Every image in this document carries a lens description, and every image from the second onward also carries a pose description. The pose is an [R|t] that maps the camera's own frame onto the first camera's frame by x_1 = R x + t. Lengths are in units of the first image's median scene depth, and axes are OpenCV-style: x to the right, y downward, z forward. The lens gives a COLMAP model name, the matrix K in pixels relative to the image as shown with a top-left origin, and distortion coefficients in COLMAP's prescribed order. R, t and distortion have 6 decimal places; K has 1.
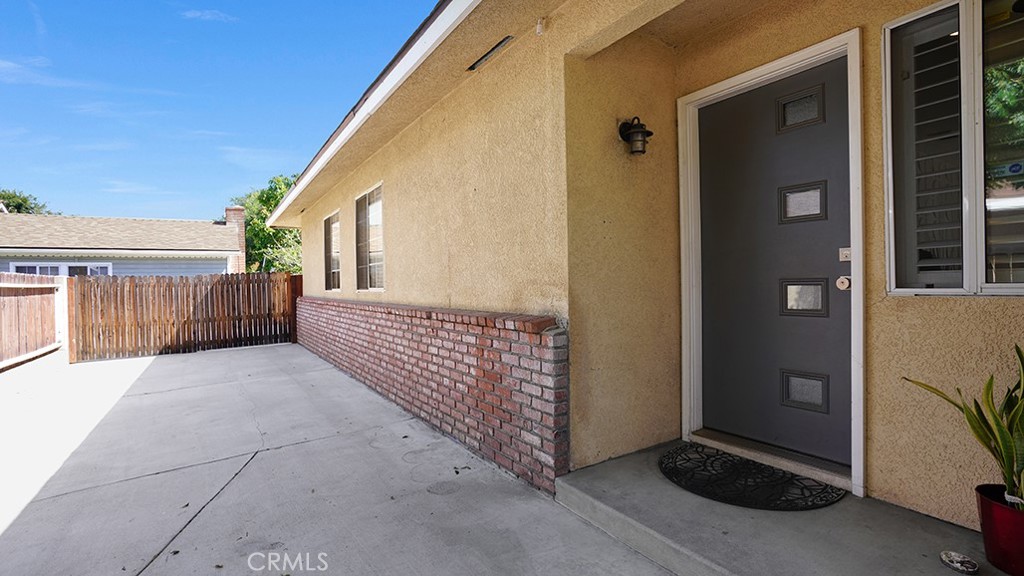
lens RADIAL K [[444.4, 0, 509.5], [0, 444.4, 285.4], [0, 0, 1]] dist [0.001138, 0.000181]
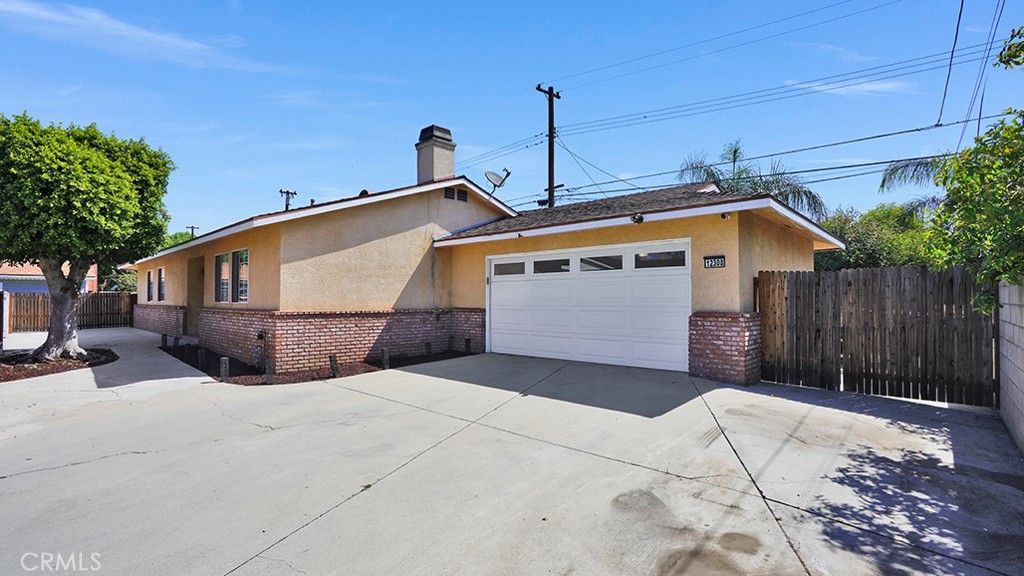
lens RADIAL K [[444.4, 0, 514.2], [0, 444.4, 292.5], [0, 0, 1]] dist [0.001138, 0.000181]
pose [[0.971210, 0.020530, 0.237340, 0.920521], [-0.015227, 0.999592, -0.024156, -0.008938], [-0.237739, 0.019847, 0.971126, -1.764567]]
